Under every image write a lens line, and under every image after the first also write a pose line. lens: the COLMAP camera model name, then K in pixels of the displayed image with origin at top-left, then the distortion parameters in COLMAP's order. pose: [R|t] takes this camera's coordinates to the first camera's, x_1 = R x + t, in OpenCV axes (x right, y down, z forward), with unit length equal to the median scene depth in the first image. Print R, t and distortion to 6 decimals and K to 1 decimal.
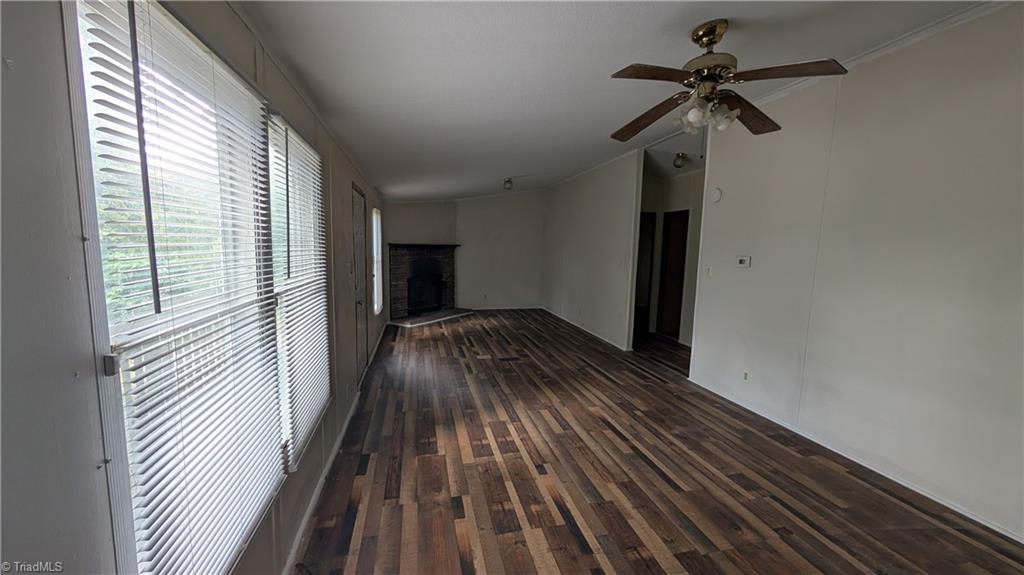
lens RADIAL K [[384.3, 0, 514.6], [0, 384.3, 290.2], [0, 0, 1]] dist [-0.000383, 0.000031]
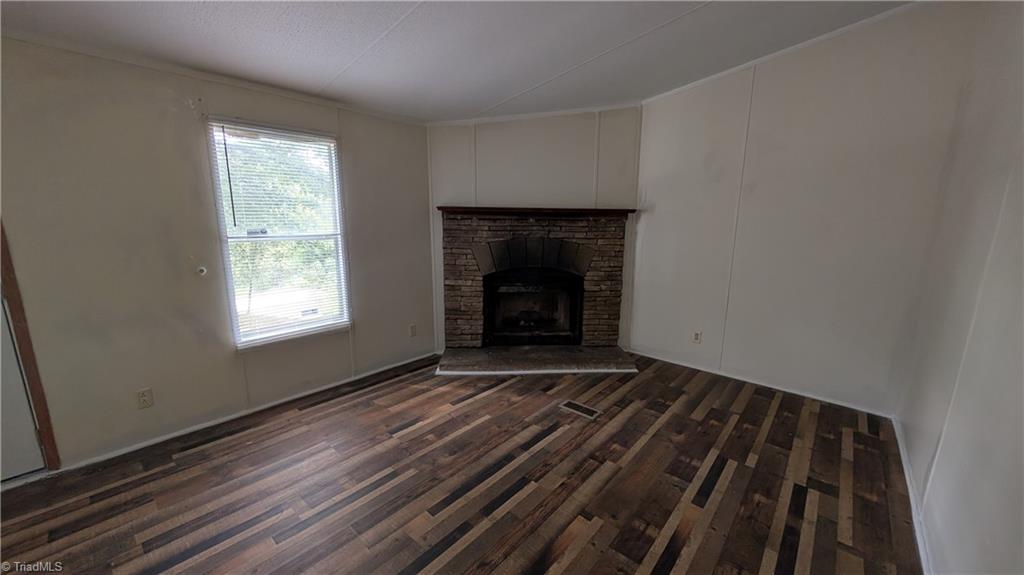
lens RADIAL K [[384.3, 0, 514.6], [0, 384.3, 290.2], [0, 0, 1]] dist [-0.000383, 0.000031]
pose [[0.564140, 0.148911, -0.812140, 0.398871], [-0.094857, 0.988779, 0.115409, -0.182806], [0.820212, 0.011930, 0.571935, 1.805834]]
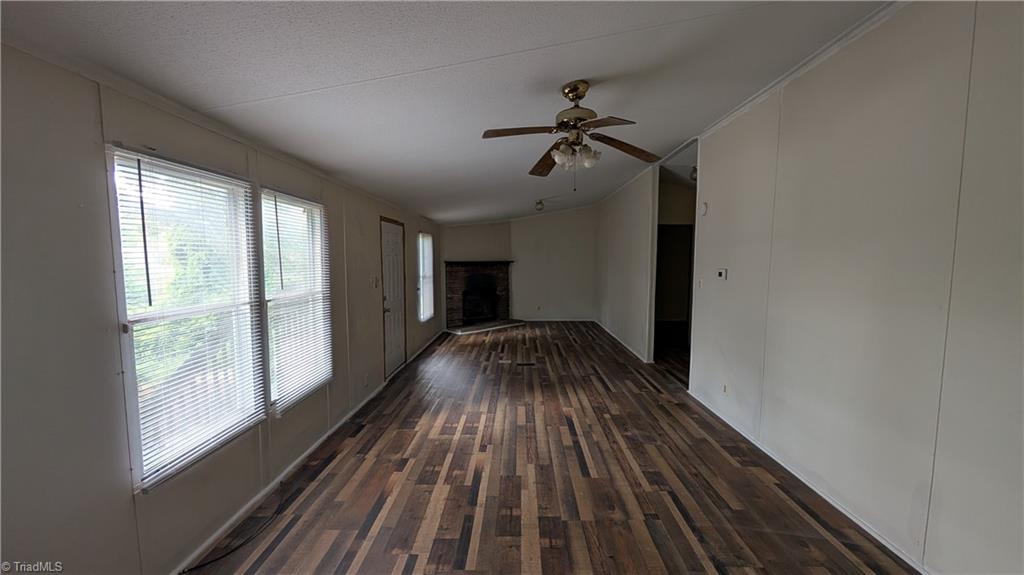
lens RADIAL K [[384.3, 0, 514.6], [0, 384.3, 290.2], [0, 0, 1]] dist [-0.000383, 0.000031]
pose [[0.966582, -0.001457, -0.256353, 0.390202], [-0.007747, 0.999361, -0.034891, 0.008350], [0.256240, 0.035711, 0.965953, -0.132304]]
